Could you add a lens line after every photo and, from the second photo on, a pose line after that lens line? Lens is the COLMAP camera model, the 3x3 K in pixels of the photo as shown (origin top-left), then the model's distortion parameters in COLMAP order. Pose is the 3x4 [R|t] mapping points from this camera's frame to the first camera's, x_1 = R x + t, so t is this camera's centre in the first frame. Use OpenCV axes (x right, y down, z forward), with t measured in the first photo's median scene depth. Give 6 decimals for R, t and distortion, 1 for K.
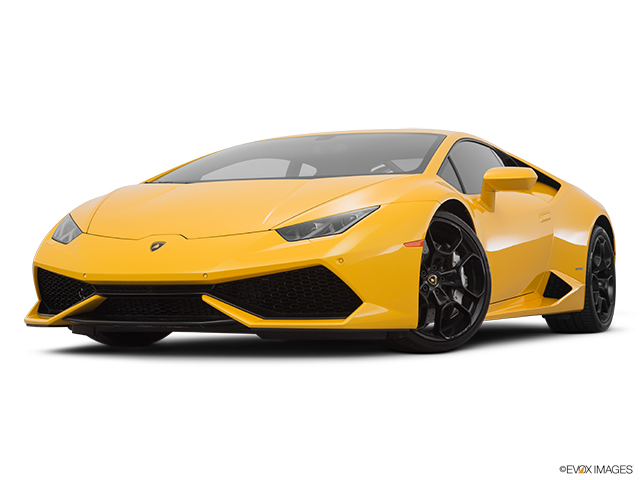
lens RADIAL K [[1176.7, 0, 320.0], [0, 1176.7, 240.0], [0, 0, 1]] dist [-0.034272, -0.042271]
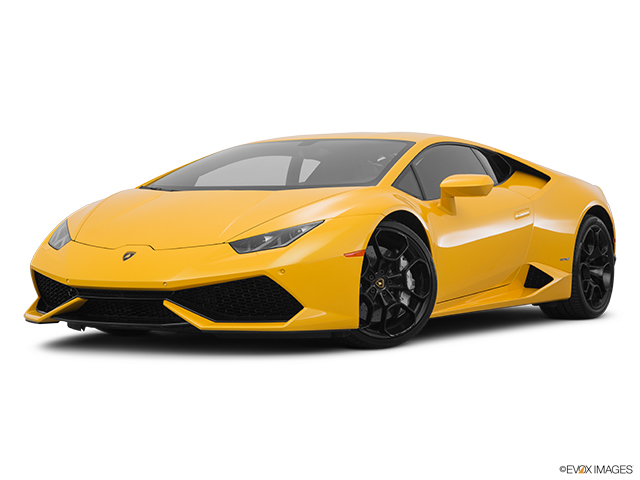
lens RADIAL K [[1252.3, 0, 320.0], [0, 1252.3, 240.0], [0, 0, 1]] dist [0.034408, -0.012414]
pose [[0.996133, 0.002486, -0.087825, 0.141694], [0.001346, 0.999050, 0.043552, -0.058017], [0.087850, -0.043502, 0.995183, -0.180992]]
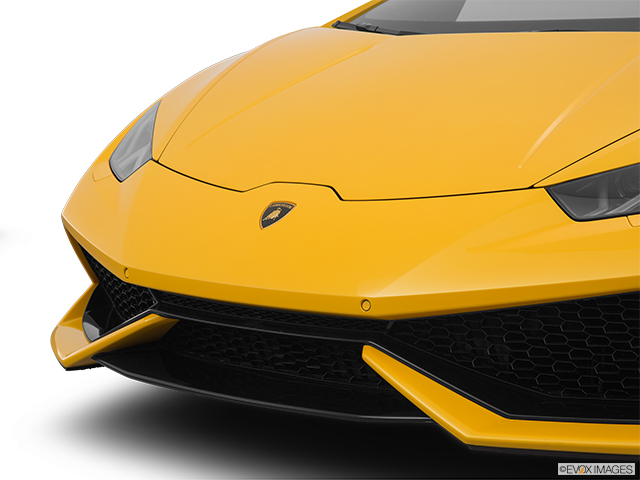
lens RADIAL K [[1625.7, 0, 320.0], [0, 1625.7, 240.0], [0, 0, 1]] dist [-0.014254, -0.085228]
pose [[0.960867, 0.028511, -0.275540, 0.037612], [0.010624, 0.990165, 0.139502, -0.062606], [0.276808, -0.136970, 0.951113, 0.403584]]
